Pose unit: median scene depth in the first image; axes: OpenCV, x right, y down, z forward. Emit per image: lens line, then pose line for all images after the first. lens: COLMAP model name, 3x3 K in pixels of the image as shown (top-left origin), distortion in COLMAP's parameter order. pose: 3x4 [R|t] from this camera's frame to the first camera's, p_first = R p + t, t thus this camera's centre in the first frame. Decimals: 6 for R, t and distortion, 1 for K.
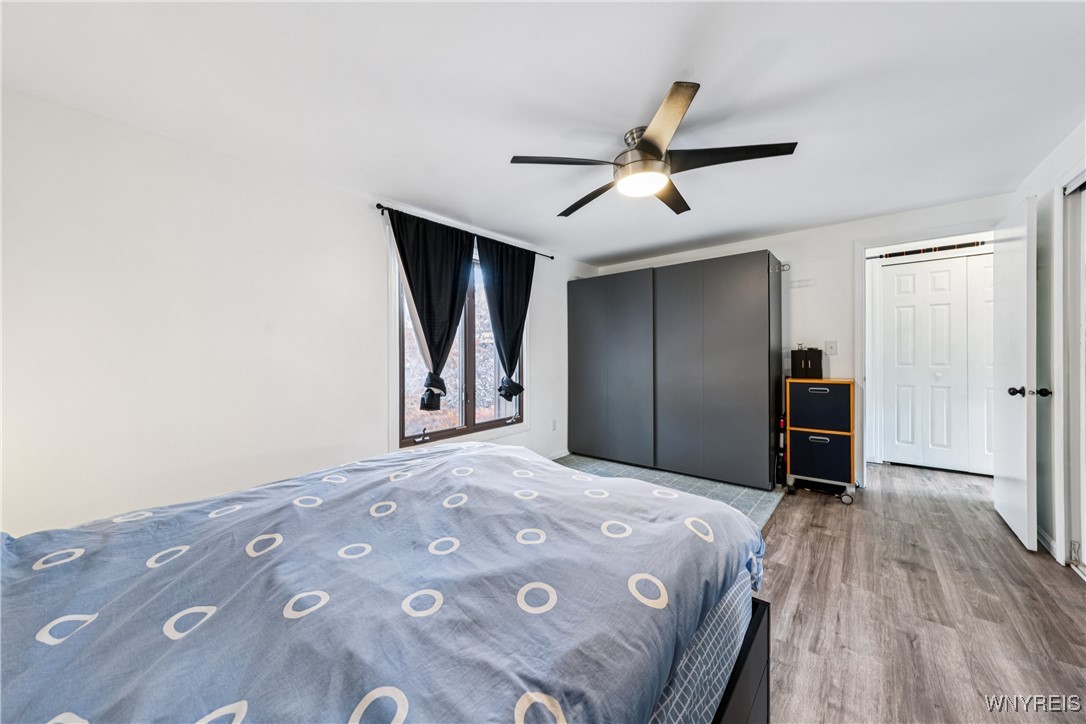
lens RADIAL K [[383.4, 0, 543.3], [0, 383.4, 358.0], [0, 0, 1]] dist [-0.000703, 0.000155]
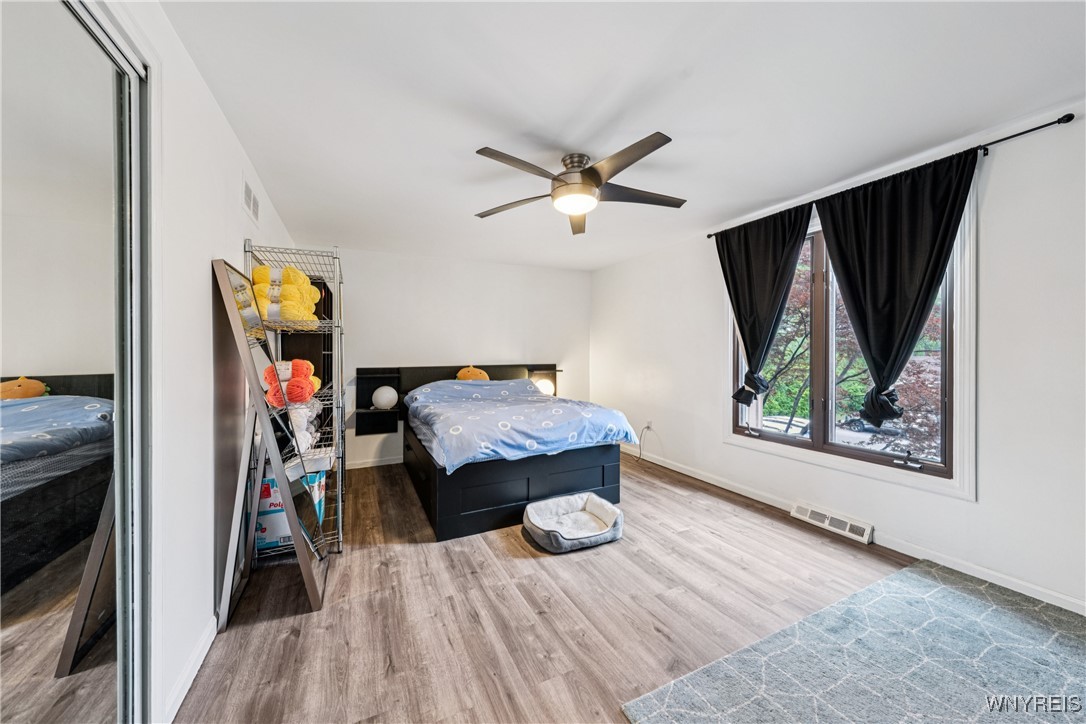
lens RADIAL K [[383.4, 0, 543.3], [0, 383.4, 358.0], [0, 0, 1]] dist [-0.000703, 0.000155]
pose [[-0.401220, 0.025991, -0.915613, 1.325630], [0.013968, 0.999655, 0.022256, -0.038611], [0.915875, -0.003860, -0.401445, 1.382668]]
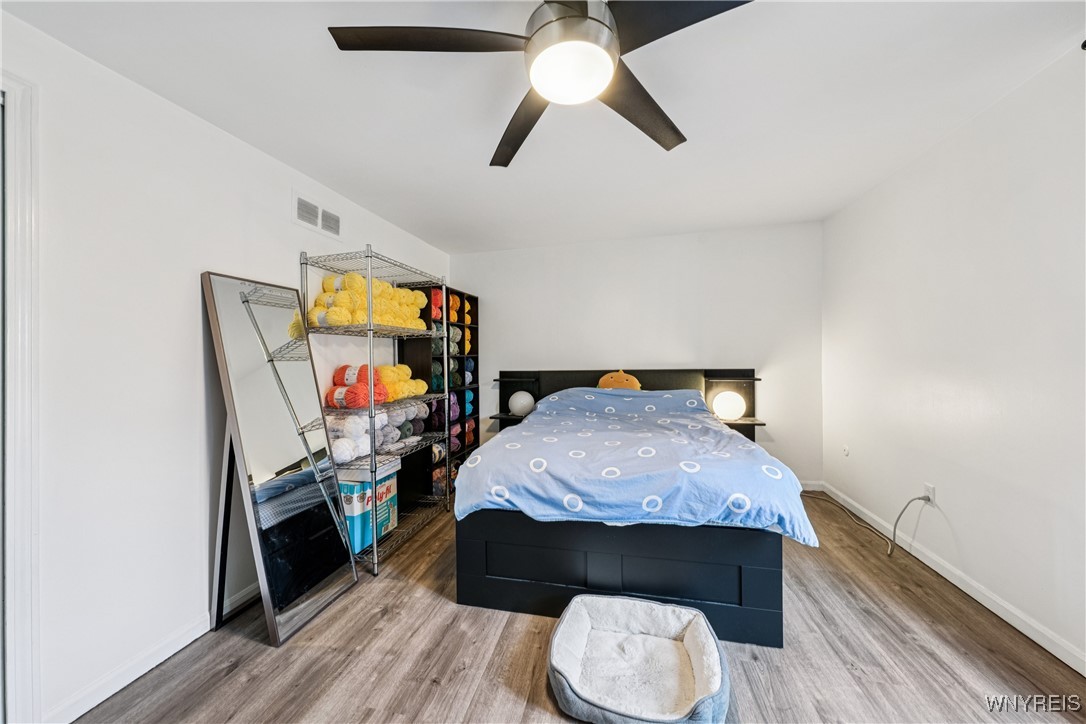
lens RADIAL K [[383.4, 0, 543.3], [0, 383.4, 358.0], [0, 0, 1]] dist [-0.000703, 0.000155]
pose [[-0.884280, 0.027946, -0.466120, 0.567768], [0.027272, 0.999594, 0.008192, -0.030728], [0.466160, -0.005468, -0.884684, 1.514443]]
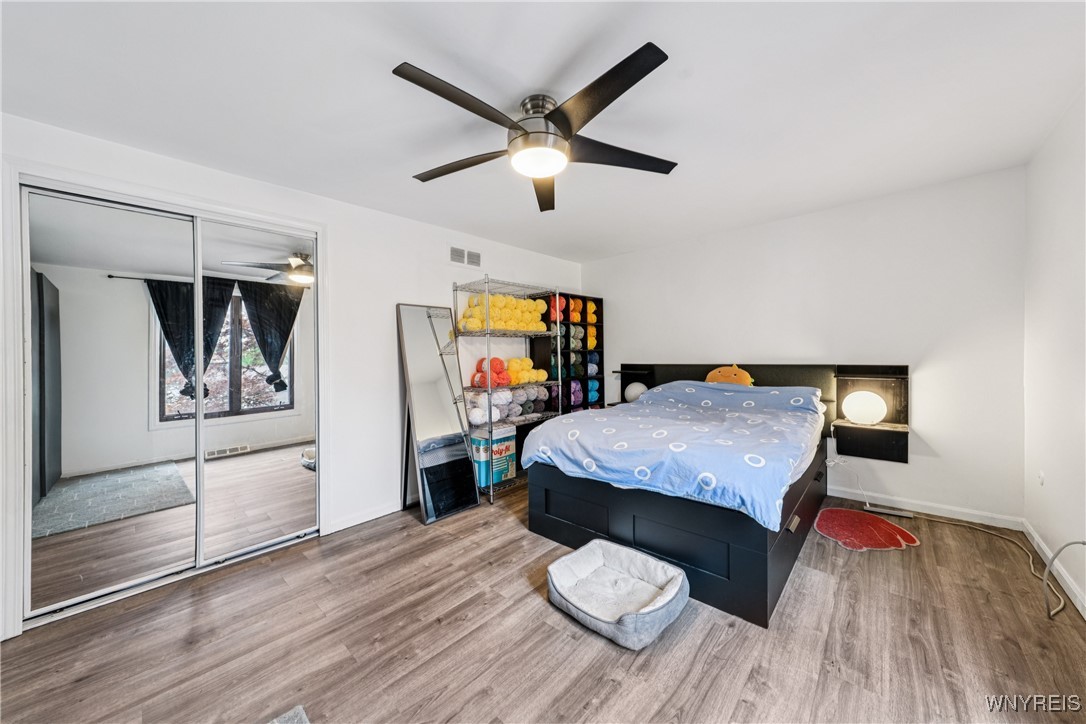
lens RADIAL K [[387.5, 0, 544.0], [0, 387.5, 355.1], [0, 0, 1]] dist [0.000151, 0.000017]
pose [[-0.999125, 0.030140, 0.028989, 0.215960], [0.030270, 0.999534, 0.004047, -0.025645], [-0.028854, 0.004921, -0.999572, 1.902367]]
